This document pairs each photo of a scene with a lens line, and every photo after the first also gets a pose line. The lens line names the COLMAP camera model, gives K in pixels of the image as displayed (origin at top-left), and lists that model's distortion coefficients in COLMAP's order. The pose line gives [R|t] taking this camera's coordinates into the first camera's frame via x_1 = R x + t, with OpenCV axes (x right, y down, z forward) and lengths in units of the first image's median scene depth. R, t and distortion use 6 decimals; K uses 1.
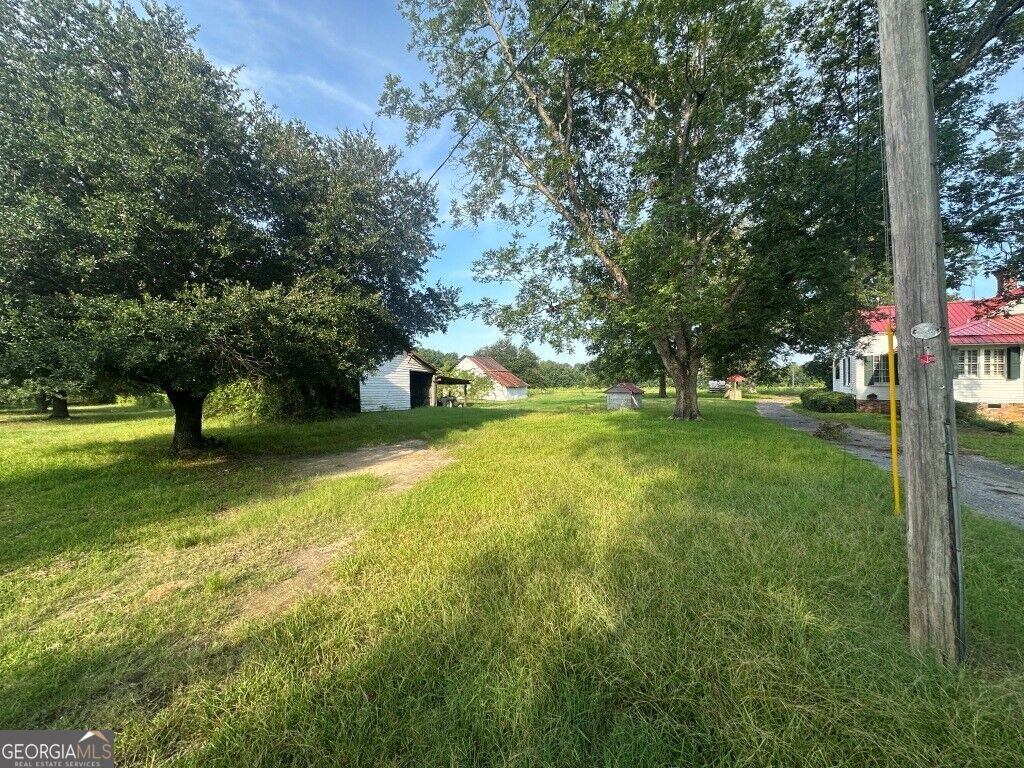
lens RADIAL K [[406.5, 0, 509.9], [0, 406.5, 379.9], [0, 0, 1]] dist [0.002912, 0.000039]
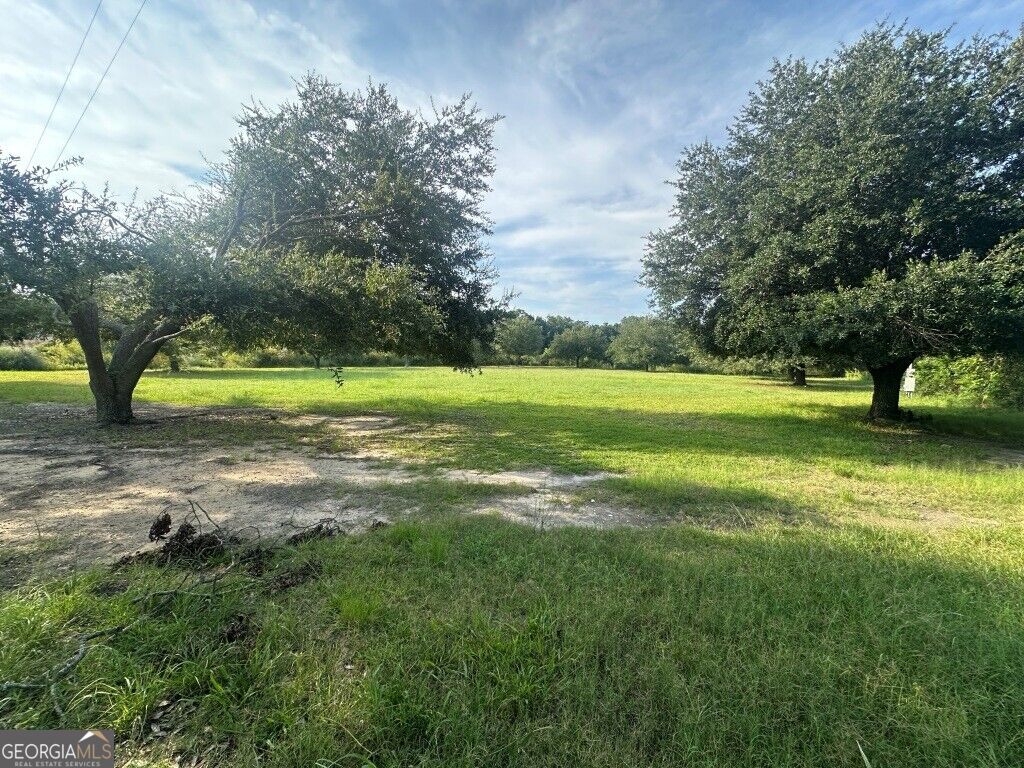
lens RADIAL K [[406.5, 0, 510.4], [0, 406.5, 382.0], [0, 0, 1]] dist [0.002912, 0.000039]
pose [[0.102531, 0.065667, -0.992560, 0.261697], [-0.005139, 0.997840, 0.065486, 0.010214], [0.994717, -0.001613, 0.102647, -0.147665]]
